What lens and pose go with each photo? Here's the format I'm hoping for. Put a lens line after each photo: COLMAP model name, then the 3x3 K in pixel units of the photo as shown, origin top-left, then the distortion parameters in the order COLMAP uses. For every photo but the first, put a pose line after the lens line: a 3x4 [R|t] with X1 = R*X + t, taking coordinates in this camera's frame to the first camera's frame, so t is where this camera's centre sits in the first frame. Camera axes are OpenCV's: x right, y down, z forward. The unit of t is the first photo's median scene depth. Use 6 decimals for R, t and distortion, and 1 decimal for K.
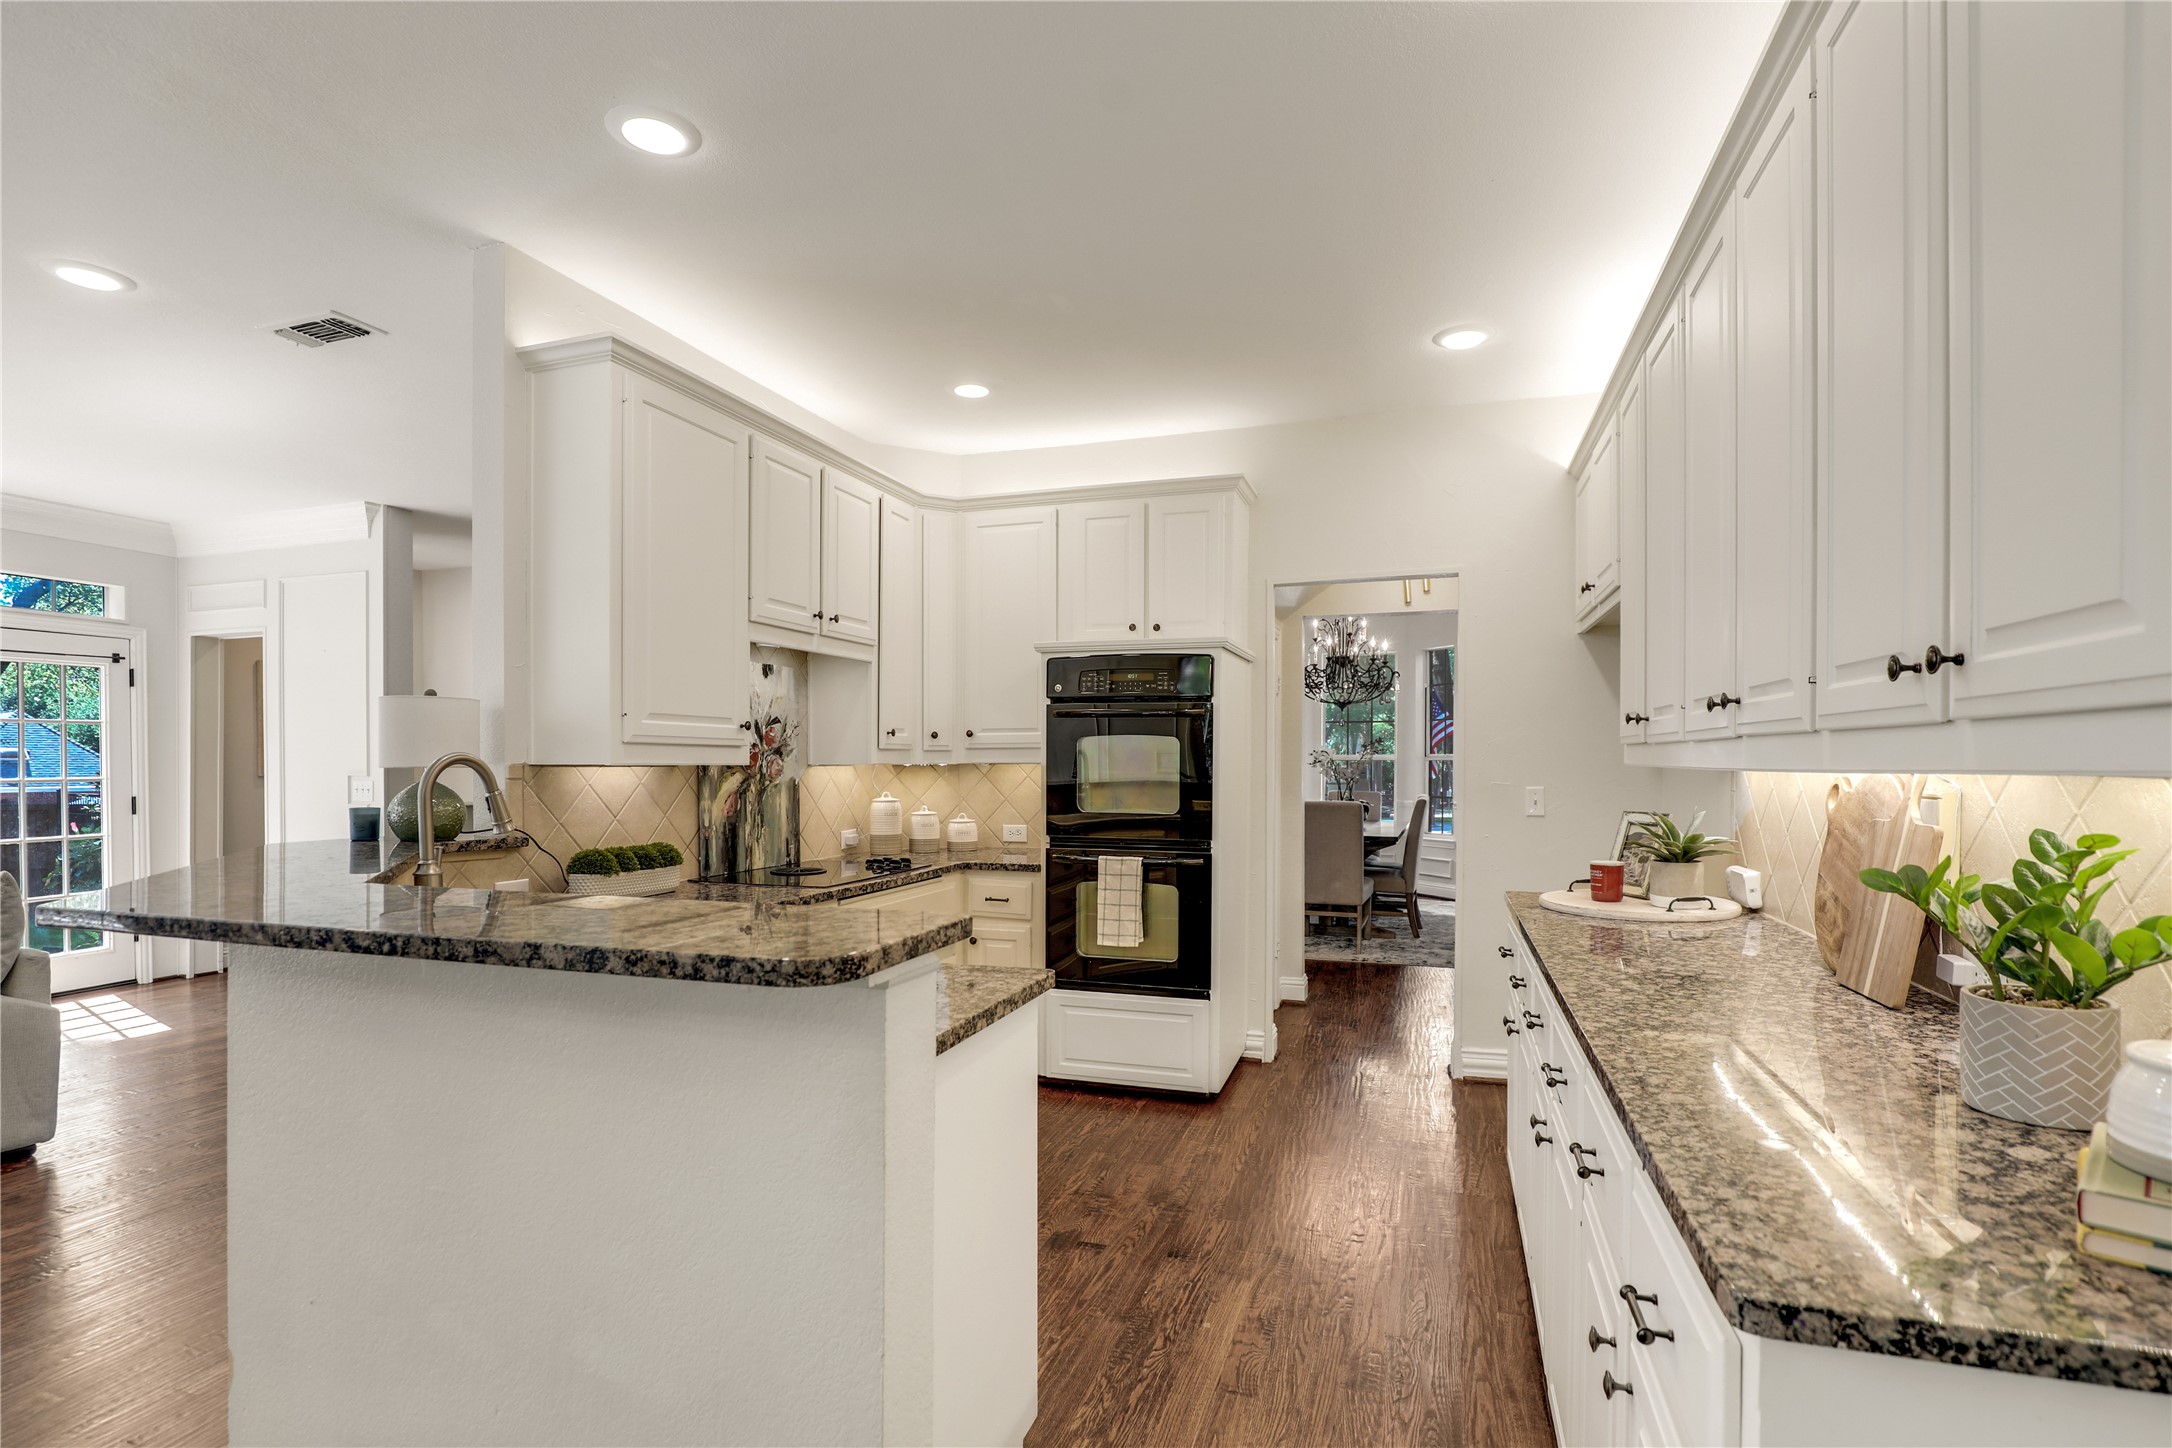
lens RADIAL K [[1044.6, 0, 1097.7], [0, 1044.6, 764.2], [0, 0, 1]] dist [0.000944, -0.011121]
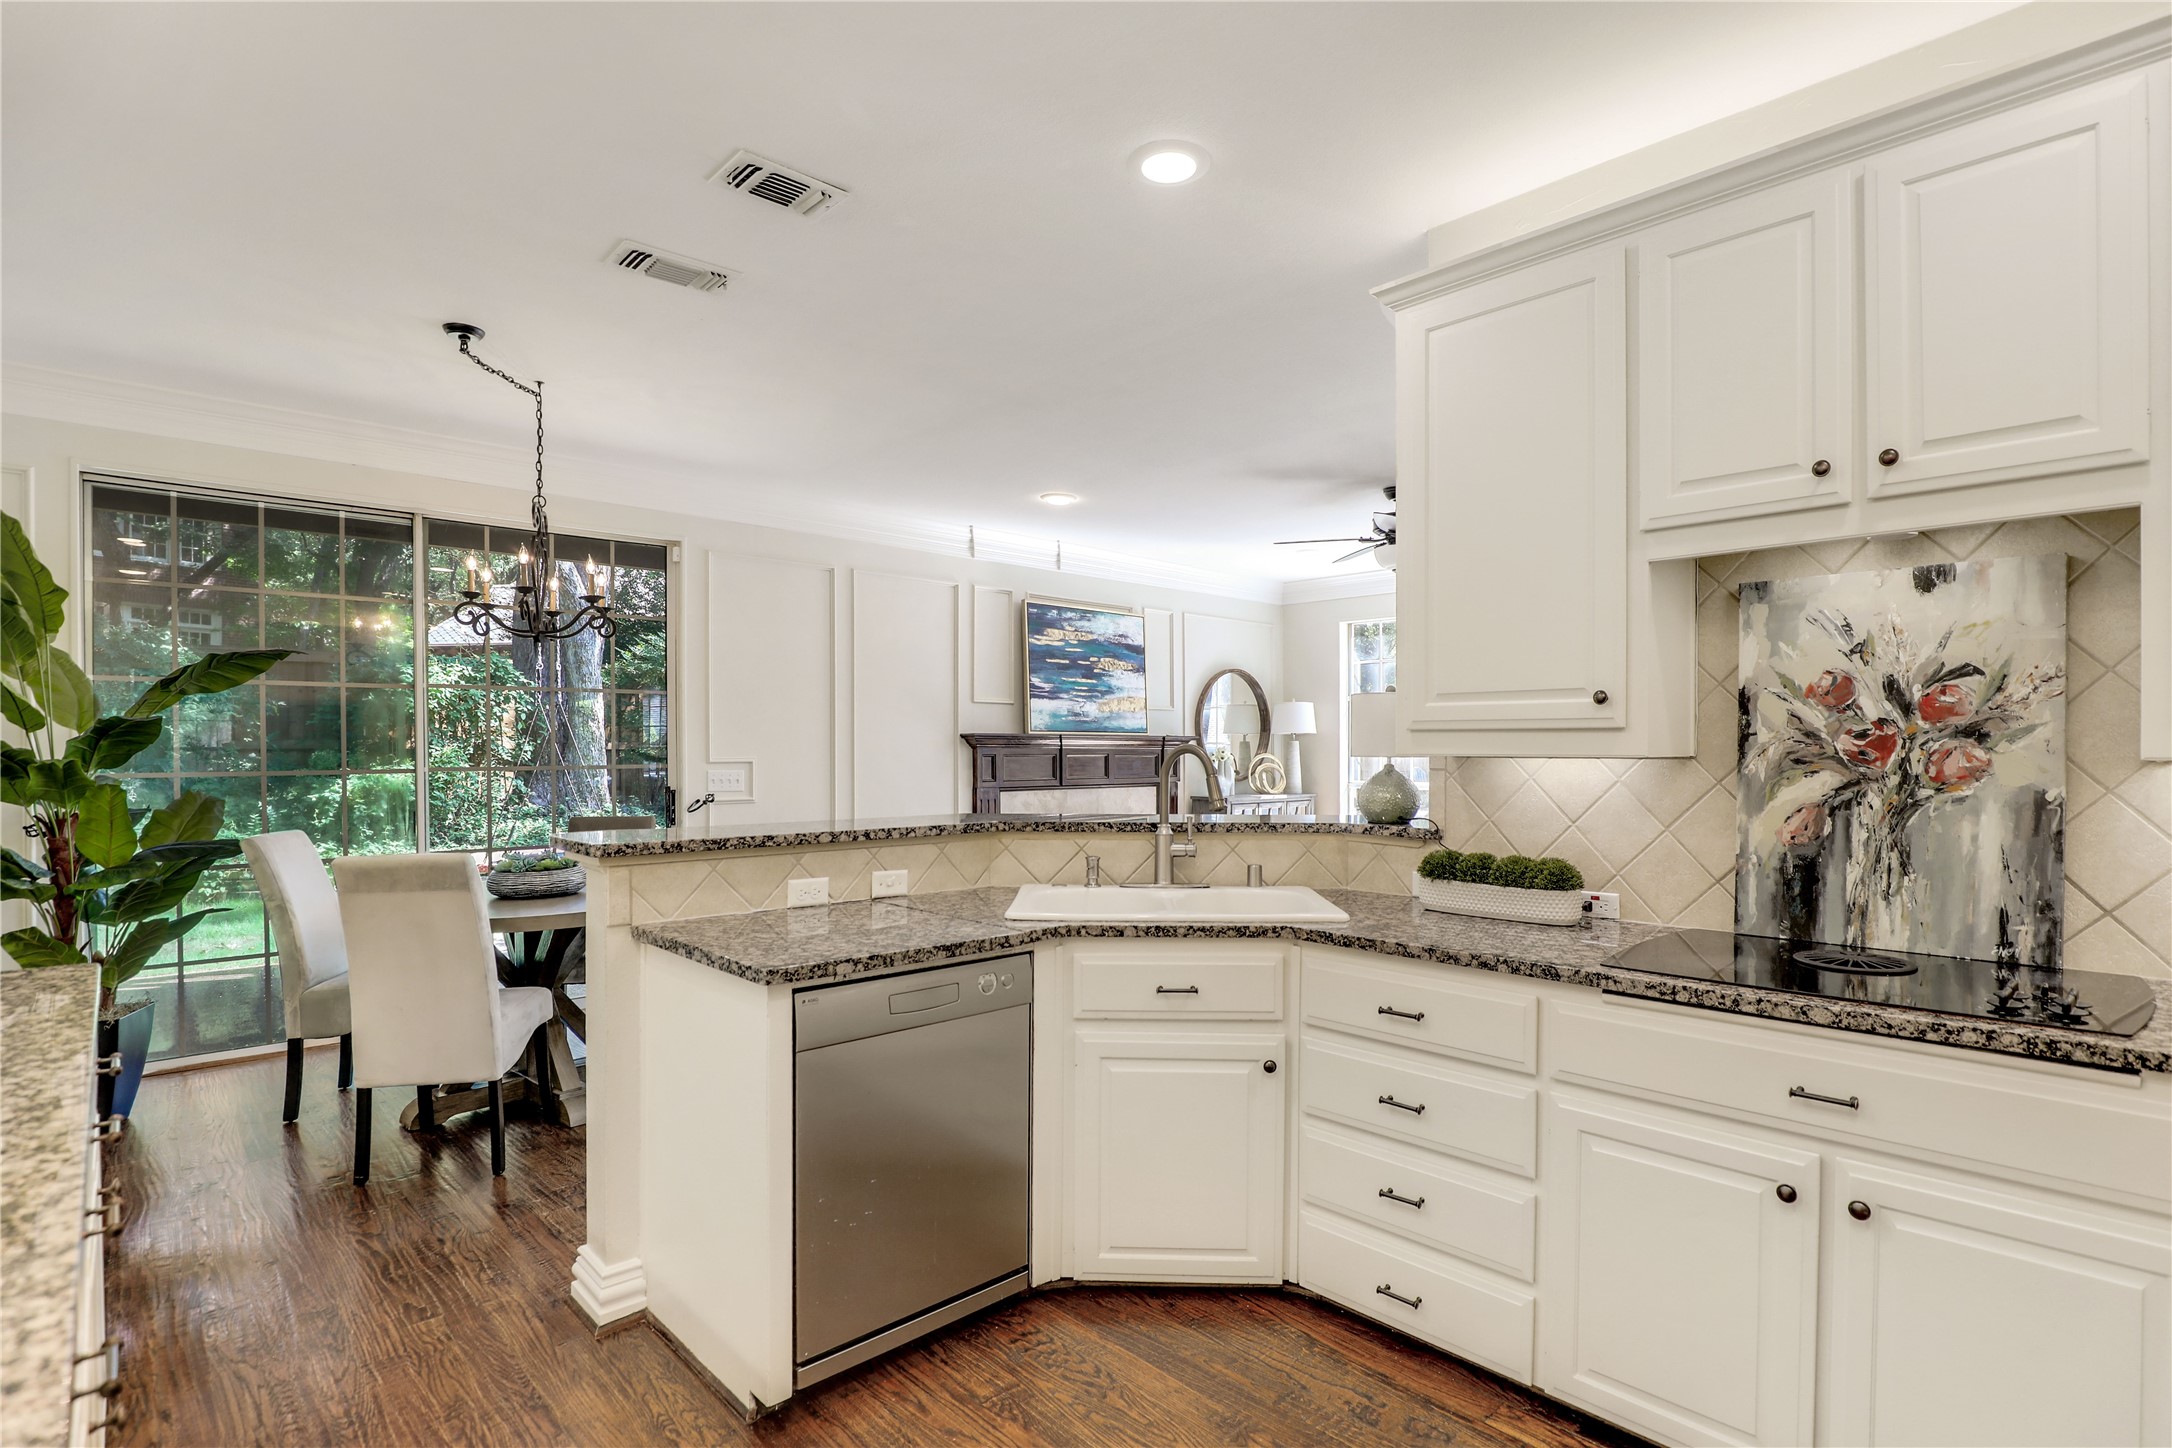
lens RADIAL K [[1044.6, 0, 1097.7], [0, 1044.6, 764.2], [0, 0, 1]] dist [0.000944, -0.011121]
pose [[-0.472896, 0.006159, -0.881097, 0.335969], [-0.005848, 0.999932, 0.010128, 0.000731], [0.881099, 0.009942, -0.472828, 0.867223]]
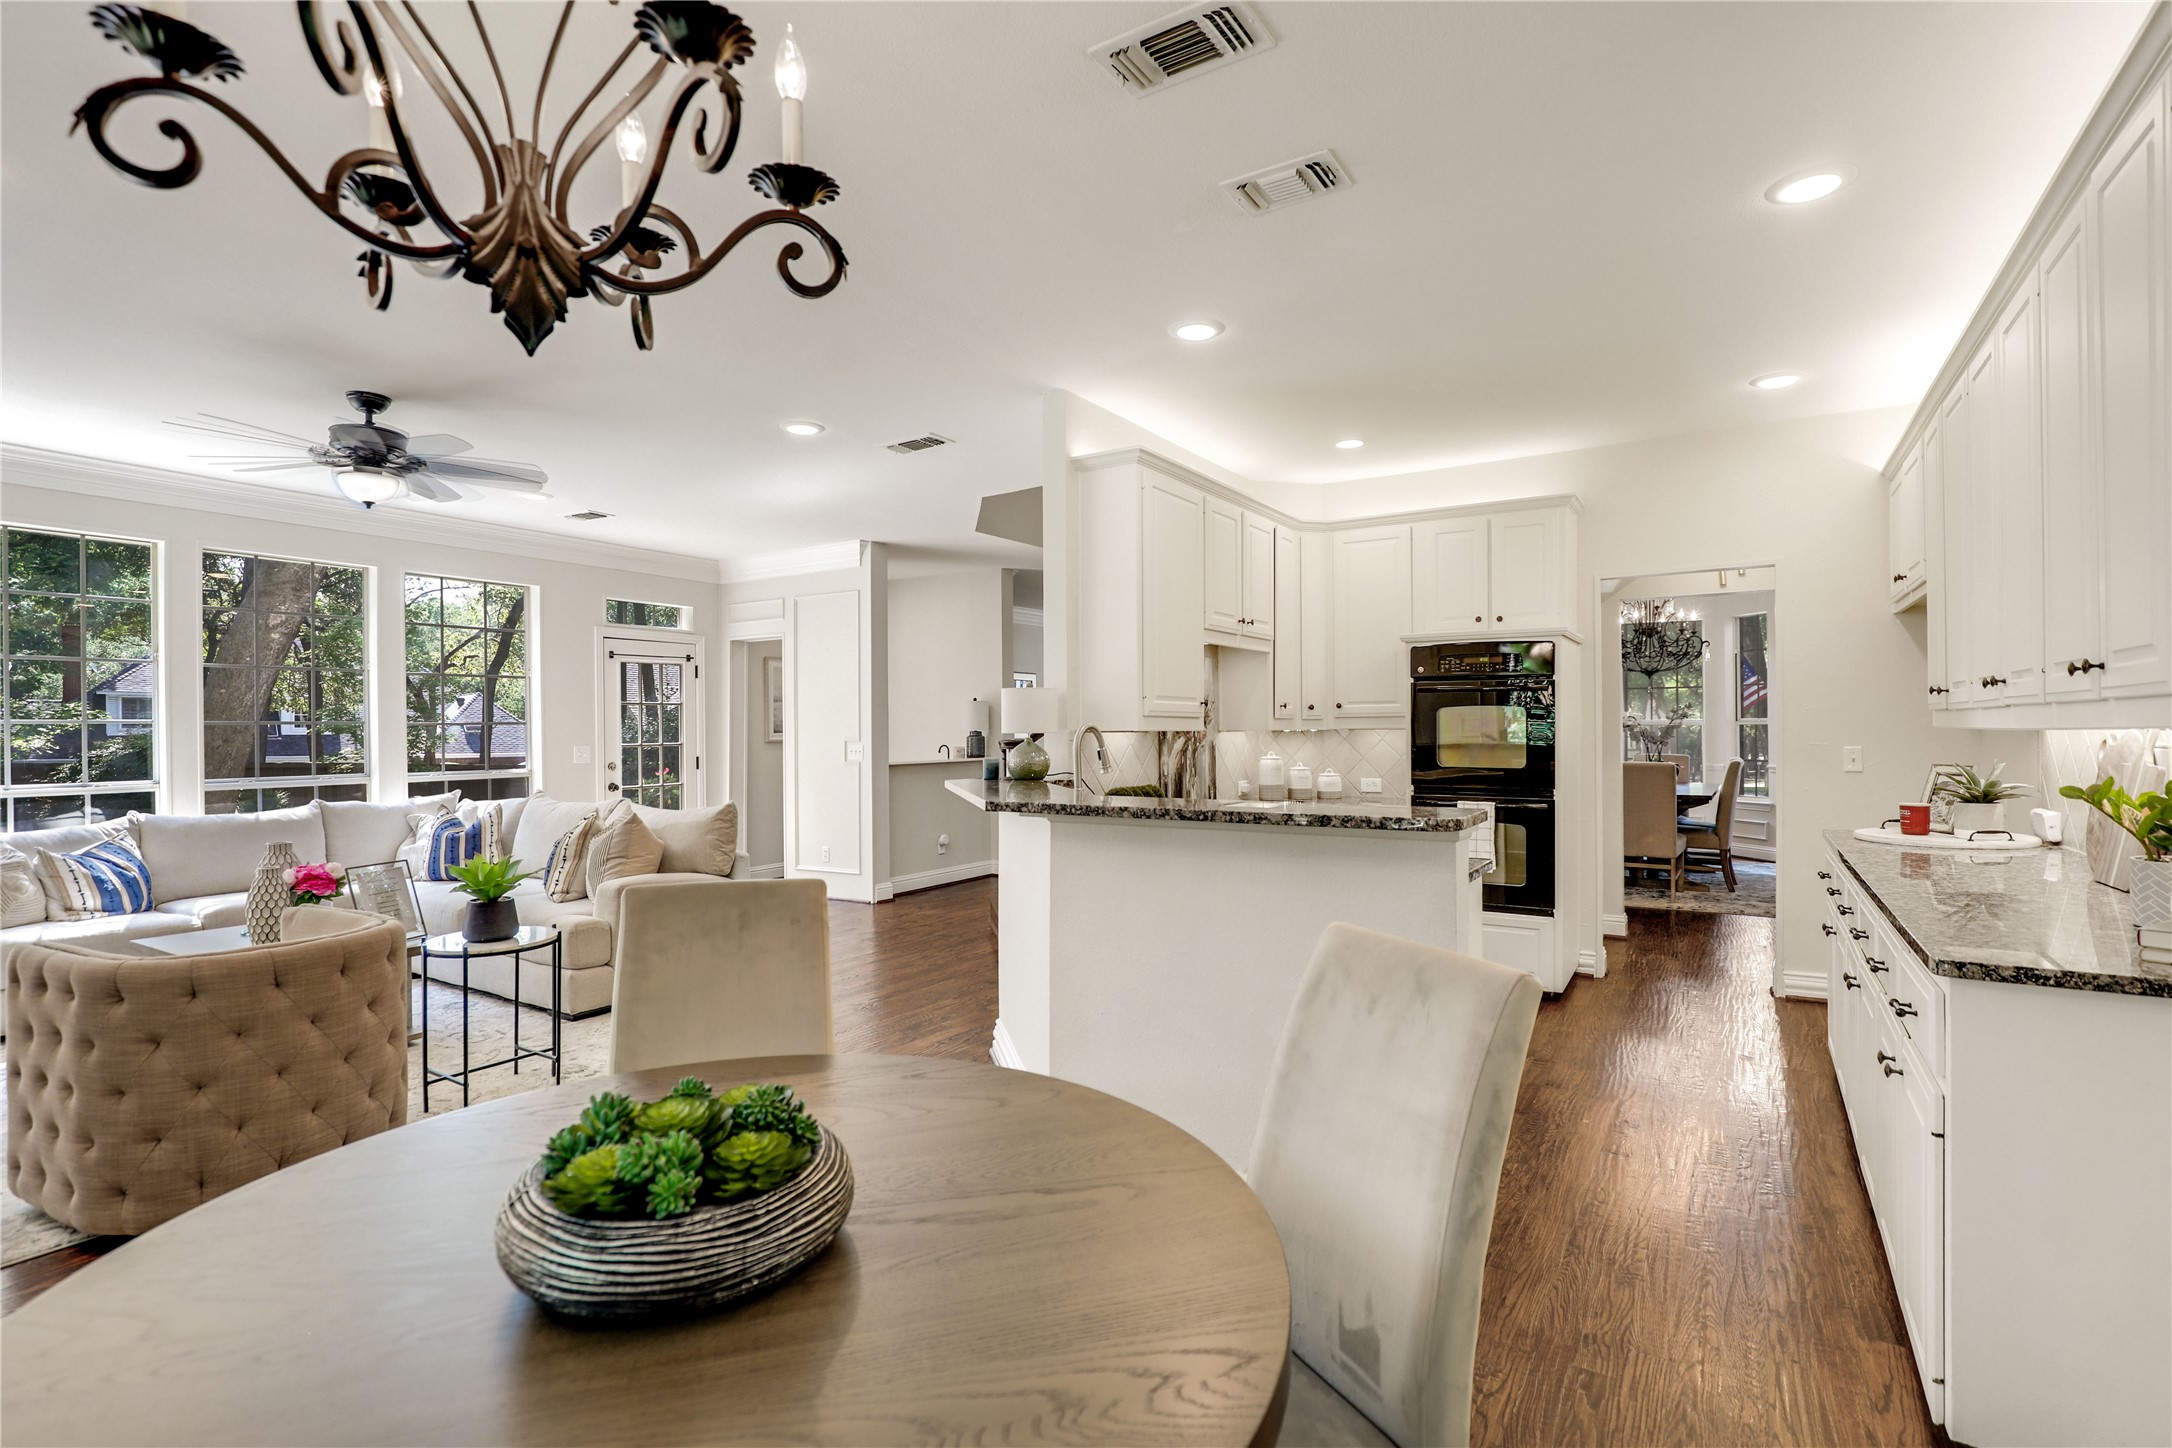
lens RADIAL K [[1029.5, 0, 1078.9], [0, 1029.5, 718.1], [0, 0, 1]] dist [-0.004123, 0.000286]
pose [[0.966629, -0.008322, -0.256047, -0.121288], [0.005026, 0.999896, -0.013527, 0.001377], [0.256133, 0.011789, 0.966570, -0.327099]]
